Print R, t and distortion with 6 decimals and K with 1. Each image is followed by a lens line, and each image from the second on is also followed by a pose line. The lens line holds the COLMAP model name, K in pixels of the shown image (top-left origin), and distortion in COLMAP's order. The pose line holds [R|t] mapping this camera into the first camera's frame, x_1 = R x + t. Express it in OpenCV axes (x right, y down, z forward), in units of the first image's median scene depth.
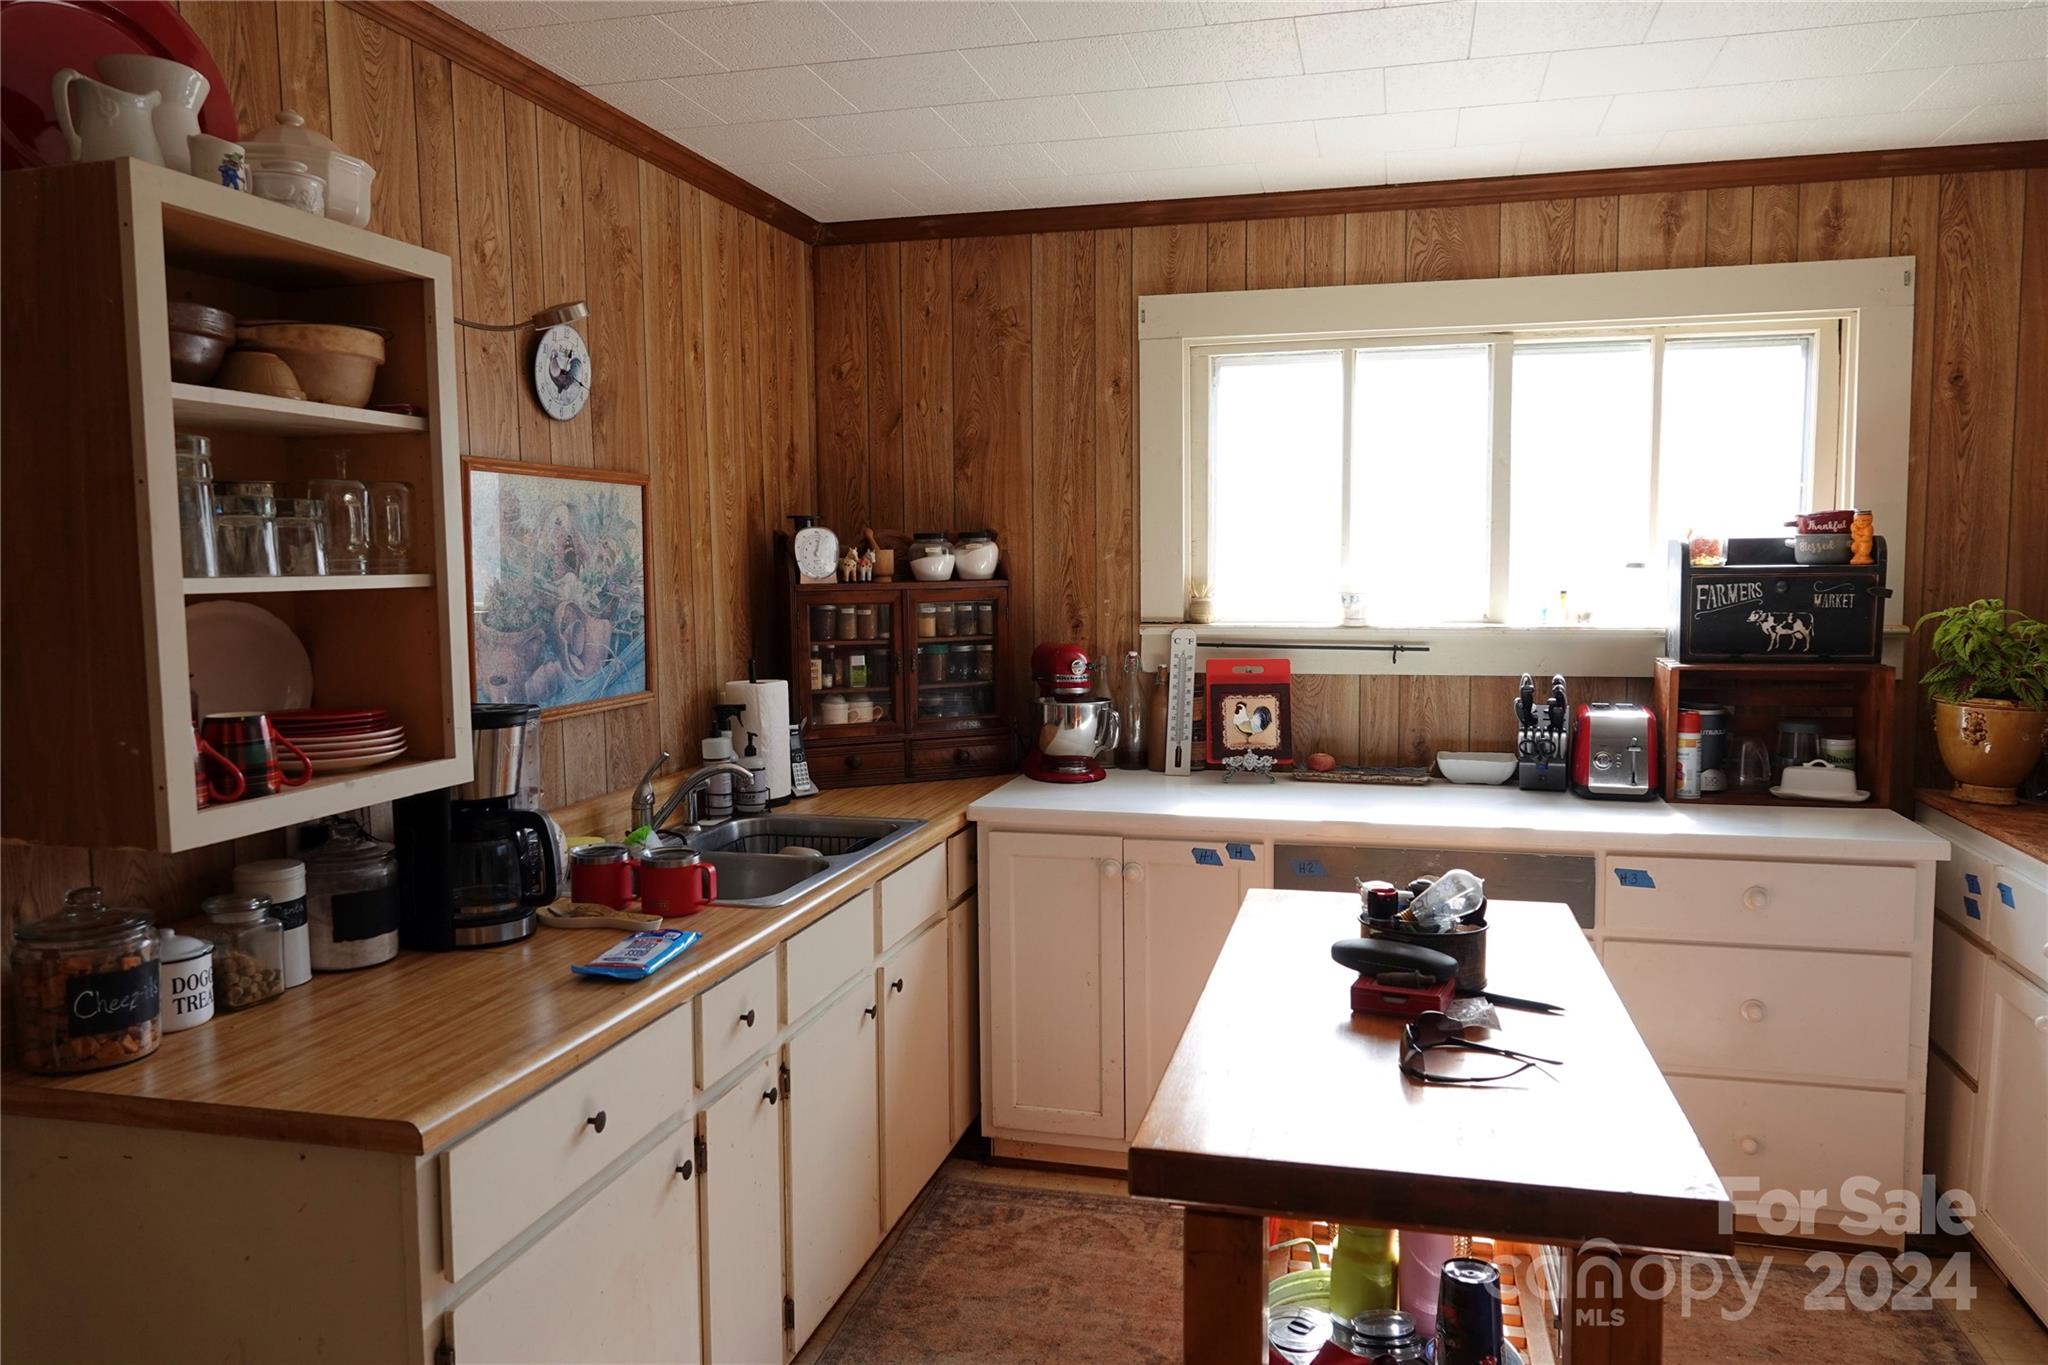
lens RADIAL K [[1412.6, 0, 1037.6], [0, 1412.6, 679.3], [0, 0, 1]] dist [0.002818, 0.000425]
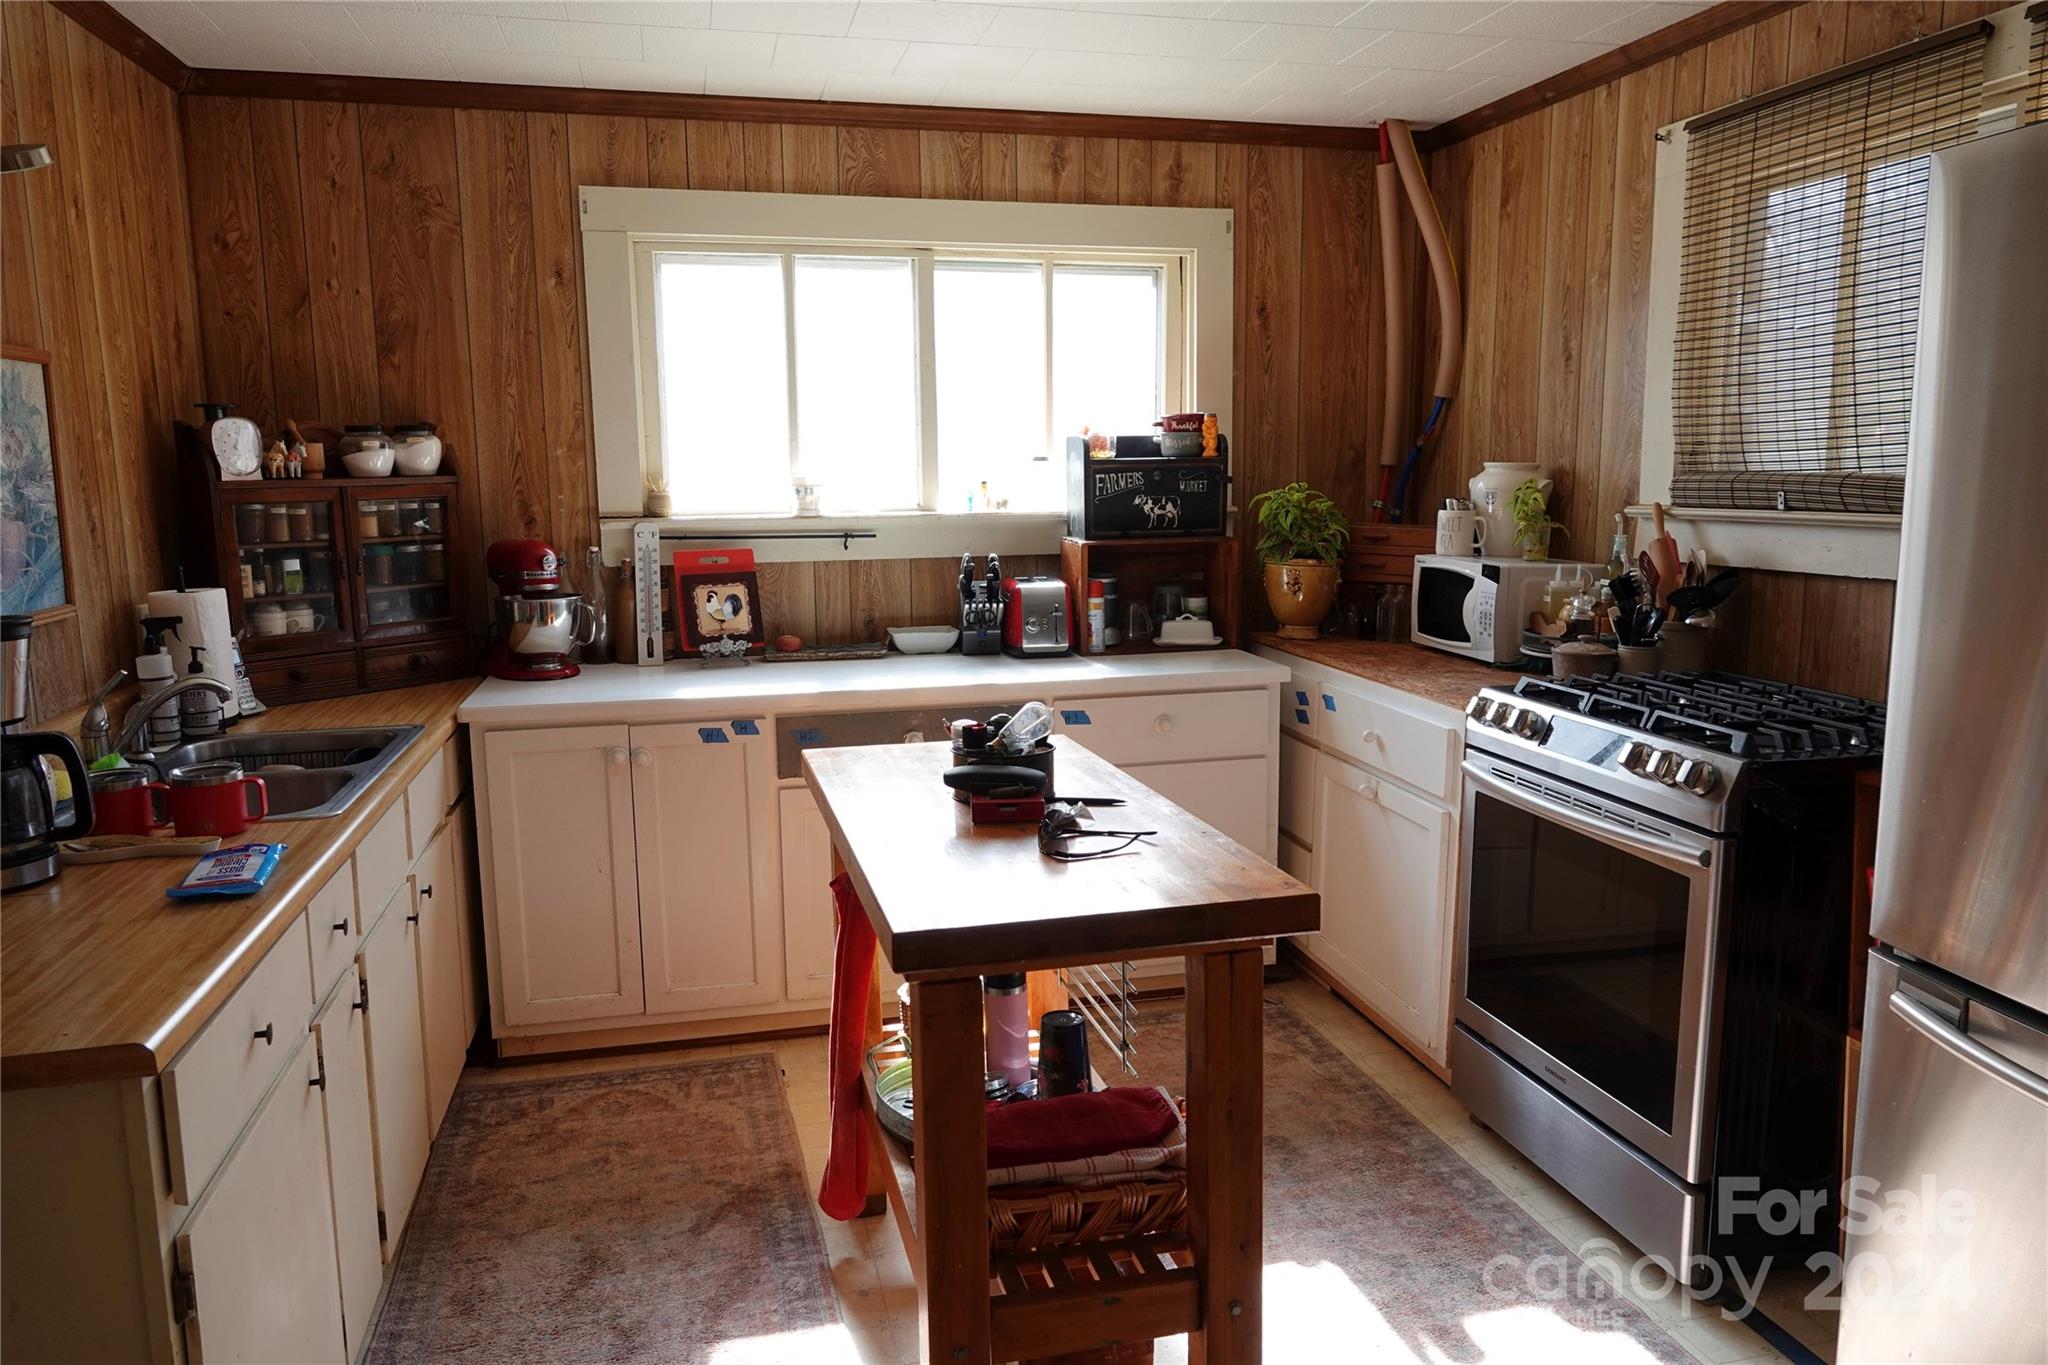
lens RADIAL K [[1412.6, 0, 1029.5], [0, 1412.6, 677.3], [0, 0, 1]] dist [0.002818, 0.000425]
pose [[0.882882, -0.073318, 0.463836, -0.148977], [0.043000, 0.996209, 0.075620, 0.011543], [-0.467622, -0.046819, 0.882688, -0.040987]]
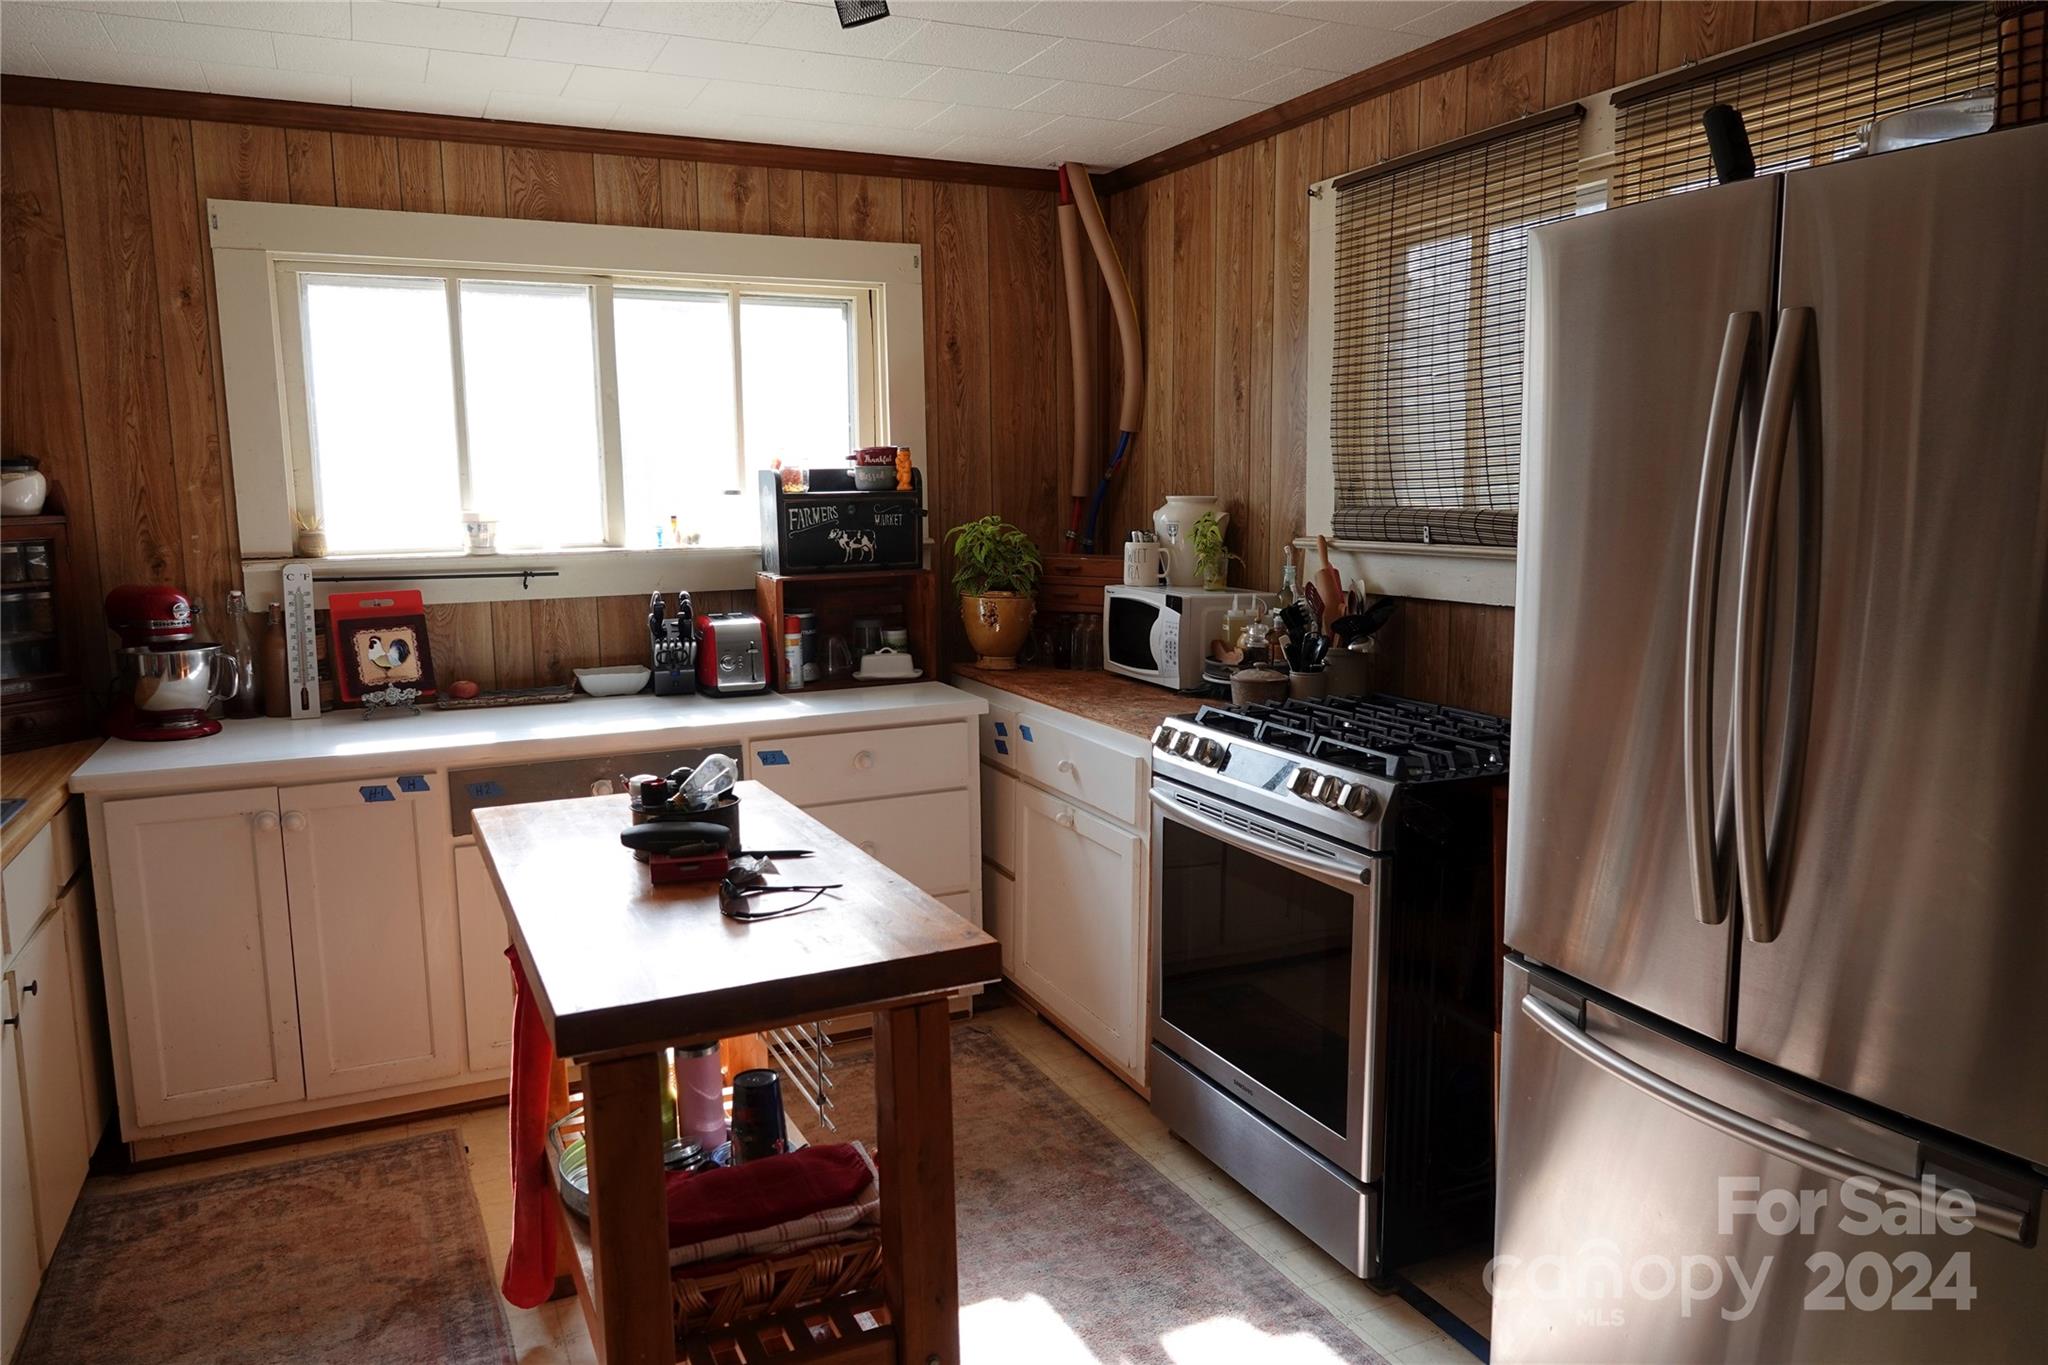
lens RADIAL K [[1412.6, 0, 1026.0], [0, 1412.6, 675.8], [0, 0, 1]] dist [0.002818, 0.000425]
pose [[0.773788, -0.090818, 0.626901, -0.131715], [0.058610, 0.995688, 0.071900, -0.000744], [-0.630728, -0.018893, 0.775774, -0.046446]]
